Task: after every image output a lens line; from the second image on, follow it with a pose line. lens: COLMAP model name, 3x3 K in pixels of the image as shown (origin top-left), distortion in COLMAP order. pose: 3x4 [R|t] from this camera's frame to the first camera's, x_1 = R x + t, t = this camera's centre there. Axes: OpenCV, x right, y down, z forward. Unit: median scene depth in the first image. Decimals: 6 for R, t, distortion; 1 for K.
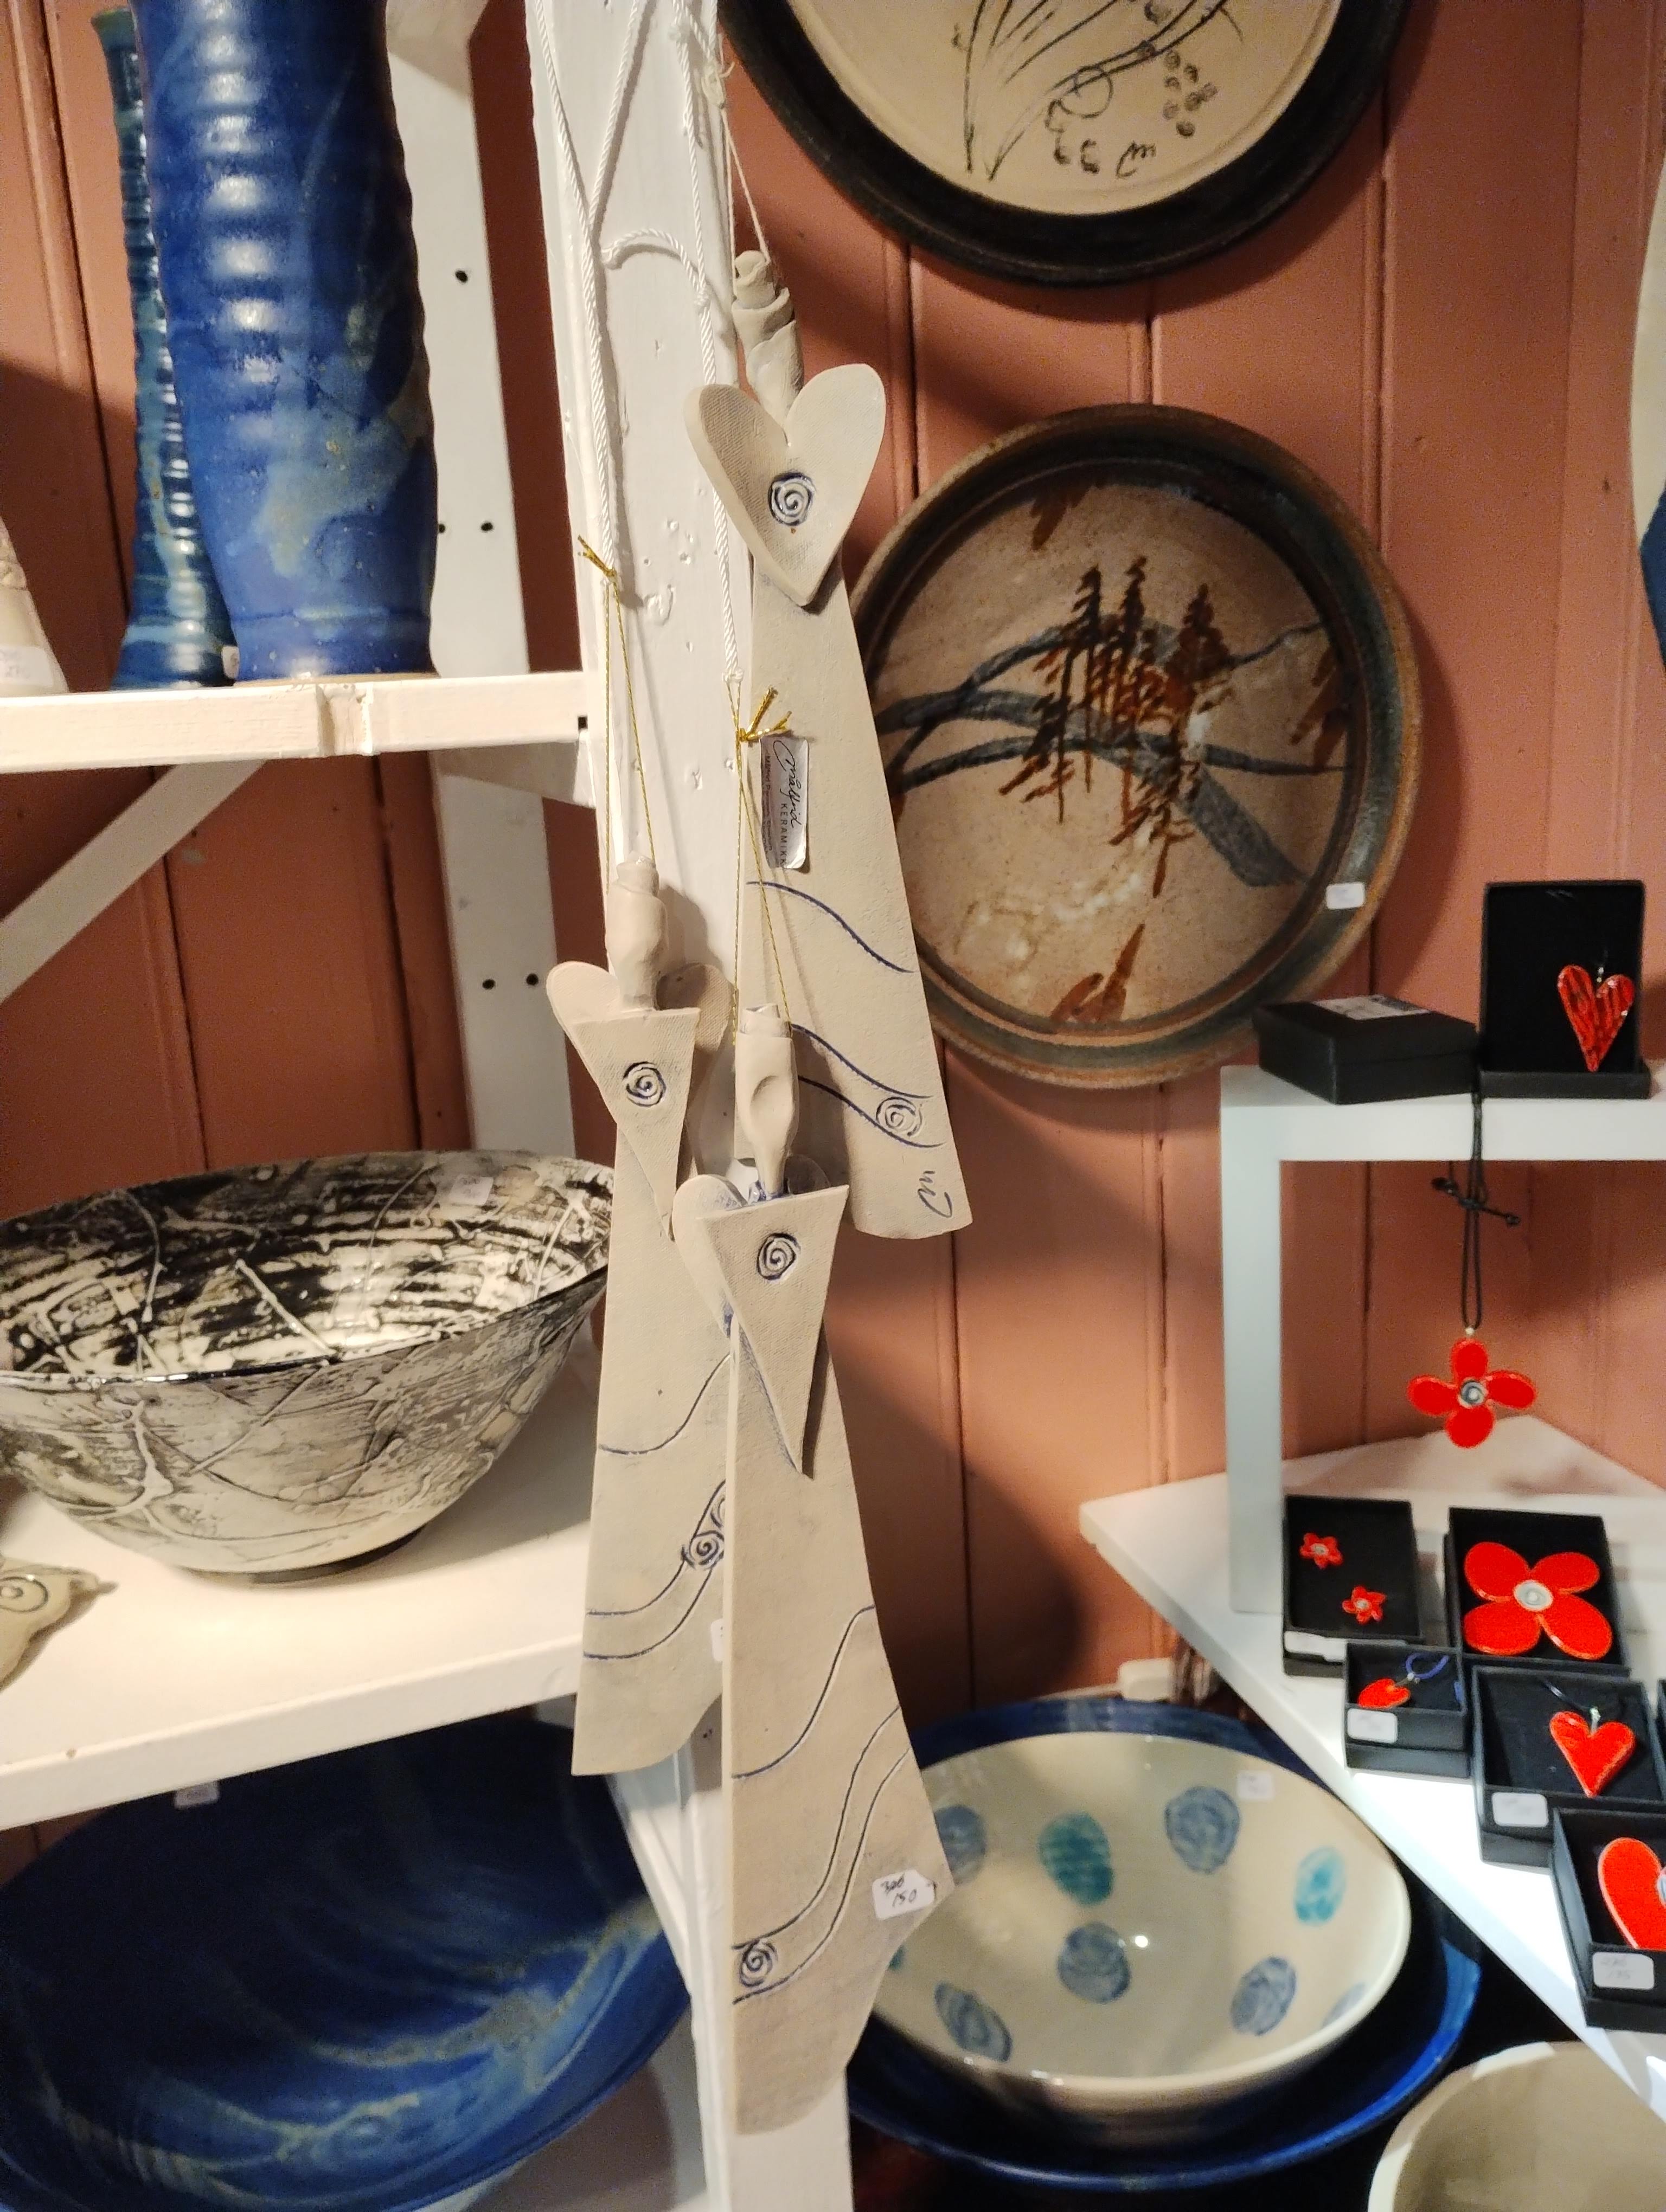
lens RADIAL K [[1773.0, 0, 833.0], [0, 1773.0, 1106.0], [0, 0, 1]] dist [0.012051, 0.002570]
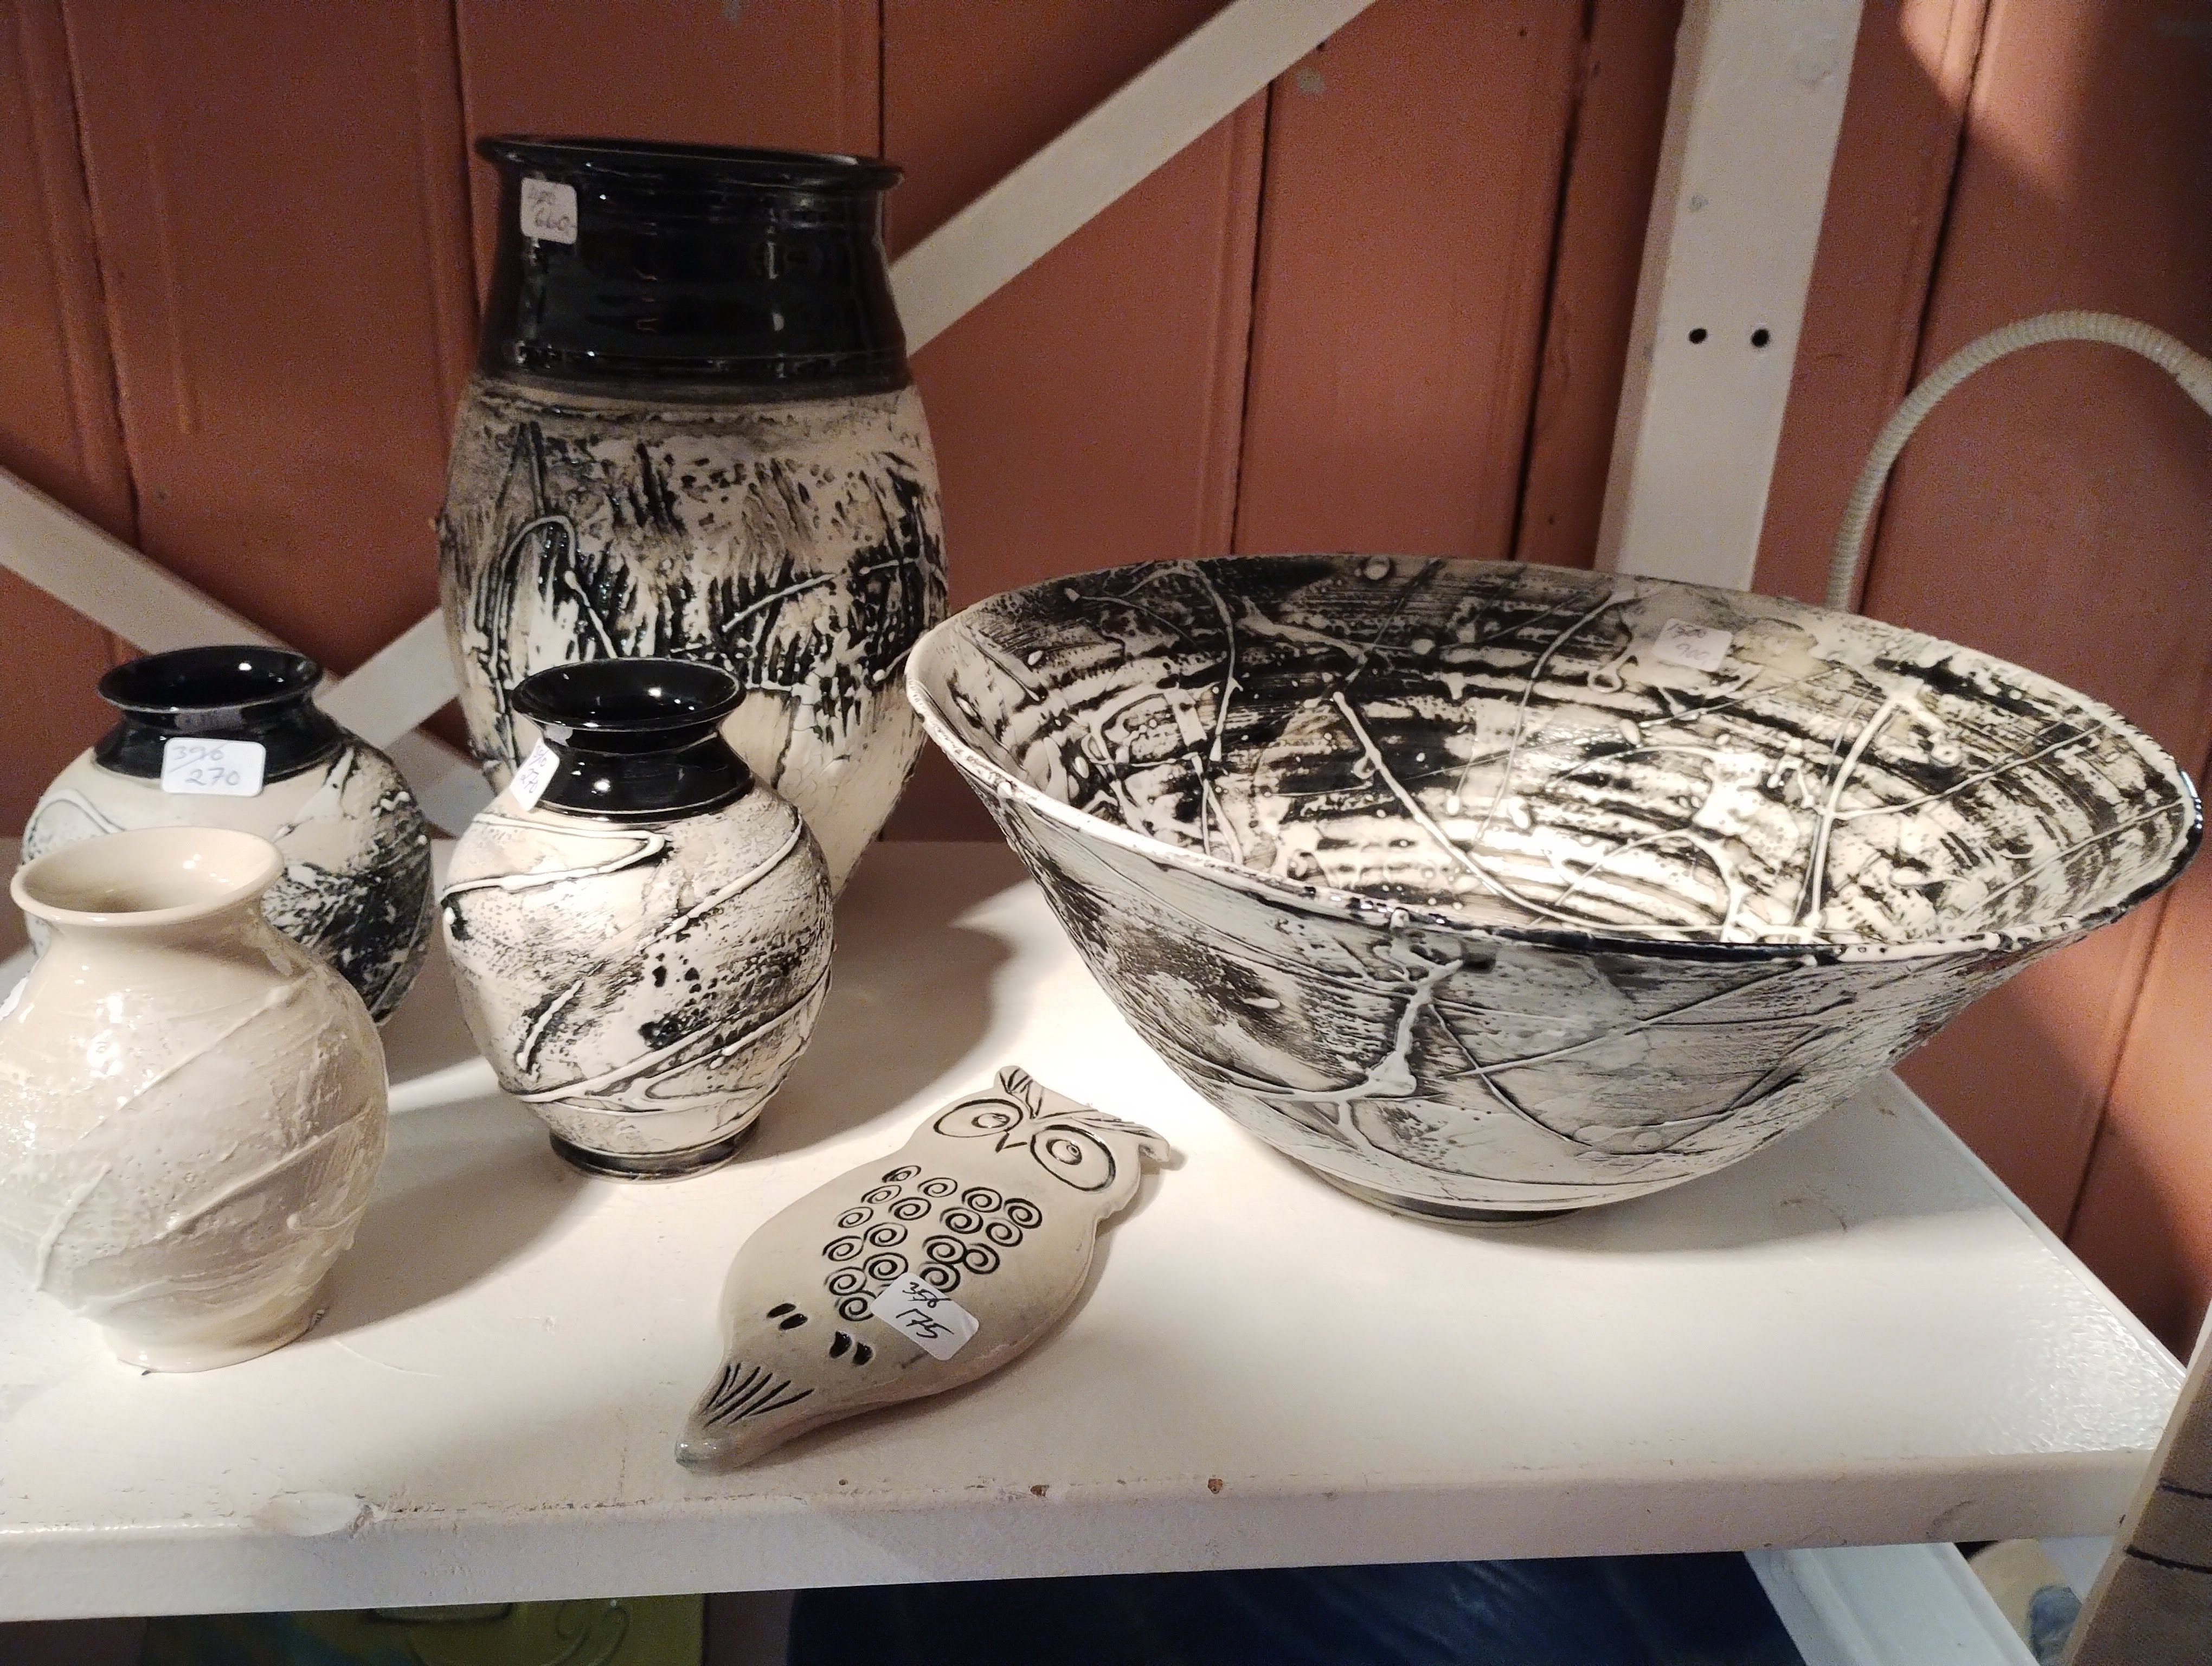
lens RADIAL K [[1832.2, 0, 1106.0], [0, 1832.2, 833.0], [0, 0, 1]] dist [0.014546, 0.001374]
pose [[0.962094, 0.187477, -0.198060, -0.273777], [-0.153519, 0.972553, 0.174850, 0.030549], [0.225404, -0.137816, 0.964469, 0.298837]]
